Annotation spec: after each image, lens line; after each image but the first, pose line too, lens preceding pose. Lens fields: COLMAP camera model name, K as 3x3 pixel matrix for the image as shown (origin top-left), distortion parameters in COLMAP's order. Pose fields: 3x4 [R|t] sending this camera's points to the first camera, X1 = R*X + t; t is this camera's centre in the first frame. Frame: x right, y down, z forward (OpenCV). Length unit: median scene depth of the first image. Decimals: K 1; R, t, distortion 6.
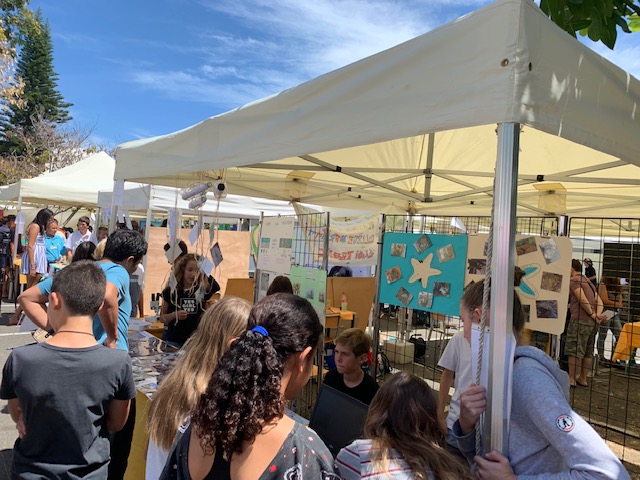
lens RADIAL K [[482.9, 0, 324.2], [0, 482.9, 241.1], [0, 0, 1]] dist [0.035939, -0.005944]
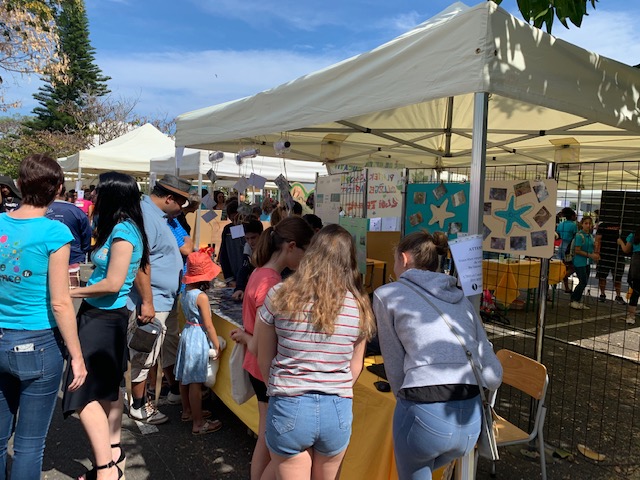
lens RADIAL K [[488.5, 0, 320.0], [0, 488.5, 240.0], [0, 0, 1]] dist [0.005987, 0.003482]
pose [[0.996562, -0.015542, -0.081383, 0.004053], [0.020927, 0.997618, 0.065731, 0.026543], [0.080167, -0.067208, 0.994513, -0.154291]]
